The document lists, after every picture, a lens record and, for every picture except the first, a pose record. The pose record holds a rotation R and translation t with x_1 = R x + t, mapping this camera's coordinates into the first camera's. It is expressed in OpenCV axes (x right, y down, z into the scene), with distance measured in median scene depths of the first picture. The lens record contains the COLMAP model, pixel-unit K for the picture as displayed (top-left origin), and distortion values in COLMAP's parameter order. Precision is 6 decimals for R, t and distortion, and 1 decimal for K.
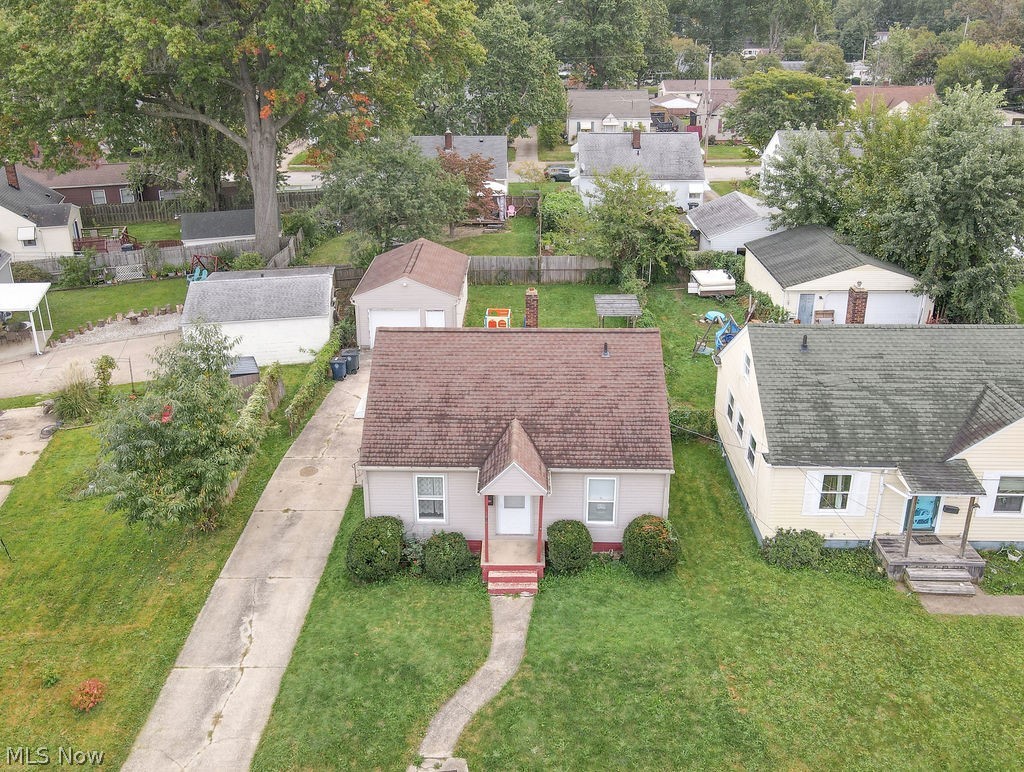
lens RADIAL K [[818.9, 0, 513.1], [0, 818.9, 307.8], [0, 0, 1]] dist [-0.000163, 0.000815]
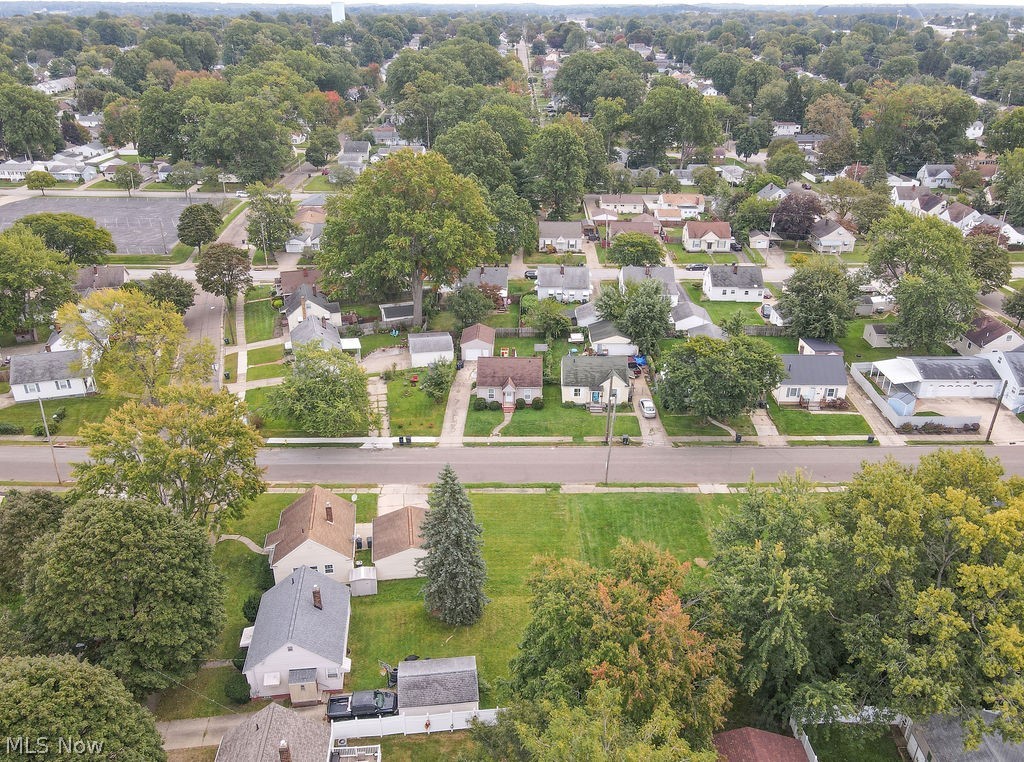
lens RADIAL K [[794.2, 0, 512.0], [0, 794.2, 381.0], [0, 0, 1]] dist [-0.007332, -0.002002]
pose [[0.999992, 0.003879, 0.000961, 0.013115], [-0.003947, 0.996229, 0.086672, -0.233660], [-0.000622, -0.086675, 0.996236, -3.517279]]
